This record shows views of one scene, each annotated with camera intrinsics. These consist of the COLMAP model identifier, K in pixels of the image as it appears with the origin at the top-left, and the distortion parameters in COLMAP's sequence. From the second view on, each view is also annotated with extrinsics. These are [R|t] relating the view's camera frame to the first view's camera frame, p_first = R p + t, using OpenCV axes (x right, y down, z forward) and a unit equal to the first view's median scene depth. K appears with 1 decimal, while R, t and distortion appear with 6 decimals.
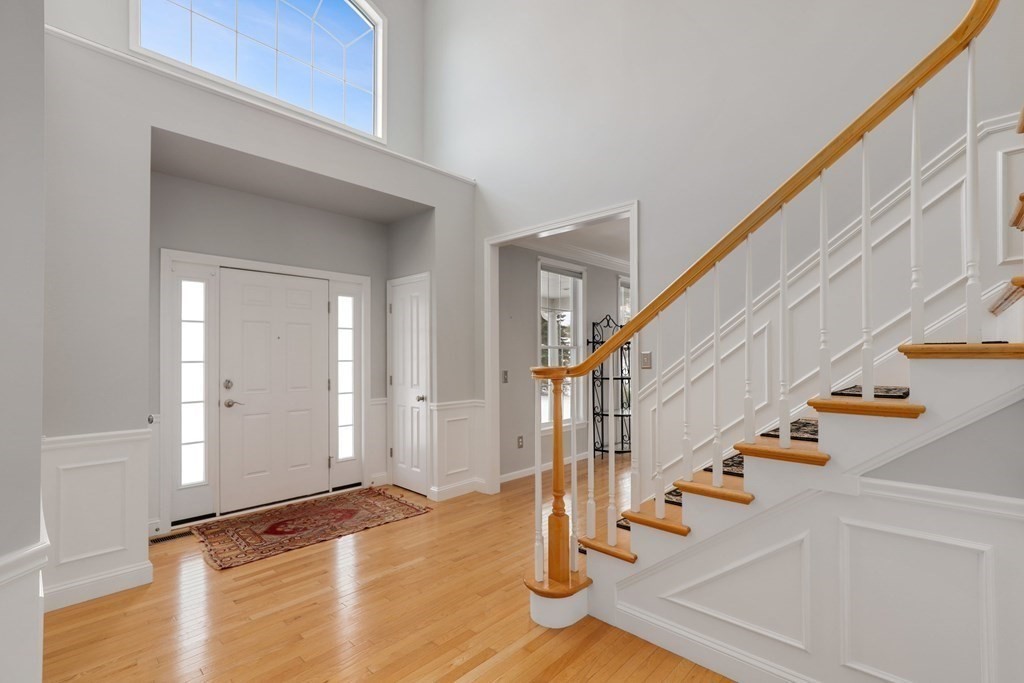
lens RADIAL K [[466.0, 0, 527.8], [0, 466.0, 350.4], [0, 0, 1]] dist [-0.004584, -0.000318]
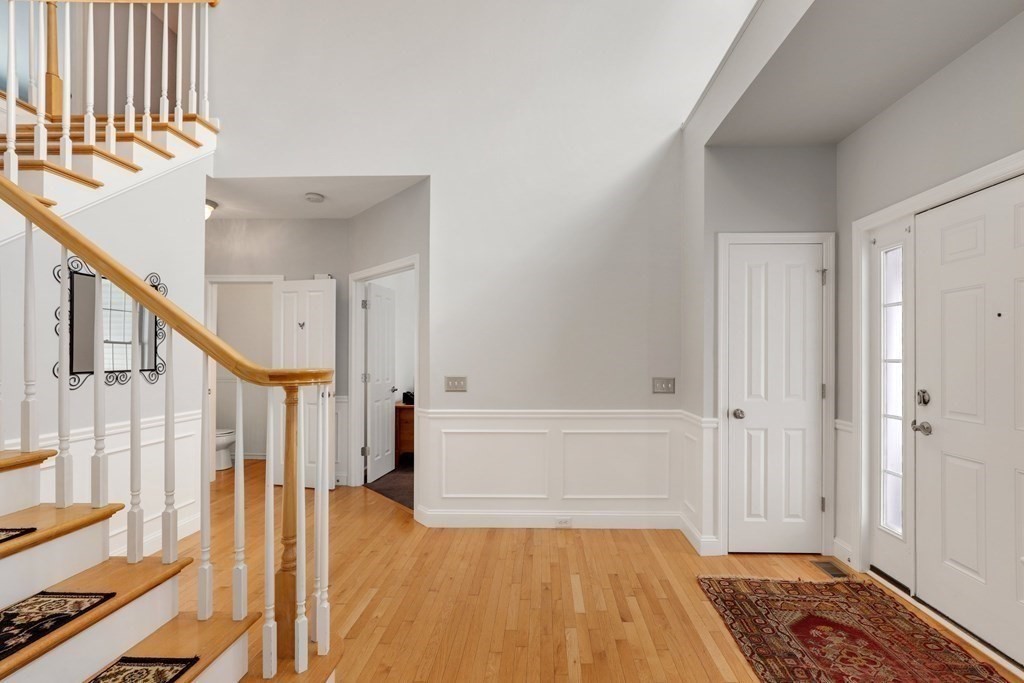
lens RADIAL K [[466.0, 0, 527.8], [0, 466.0, 350.4], [0, 0, 1]] dist [-0.004584, -0.000318]
pose [[-0.761351, -0.002034, -0.648337, 0.186889], [0.007131, 0.999908, -0.011512, 0.014455], [0.648301, -0.013388, -0.761266, 1.279859]]
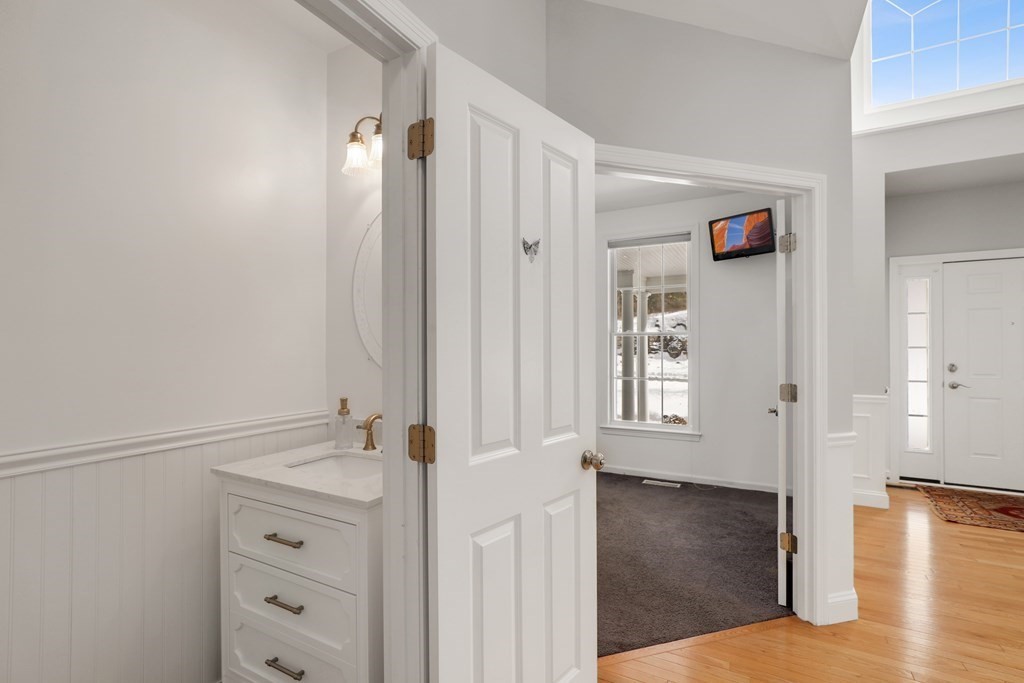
lens RADIAL K [[457.7, 0, 511.2], [0, 457.7, 347.3], [0, 0, 1]] dist [-0.001205, 0.000867]
pose [[0.233152, 0.003996, -0.972432, 0.187805], [0.013407, 0.999883, 0.007323, 0.002174], [0.972348, -0.014745, 0.233072, -0.303545]]
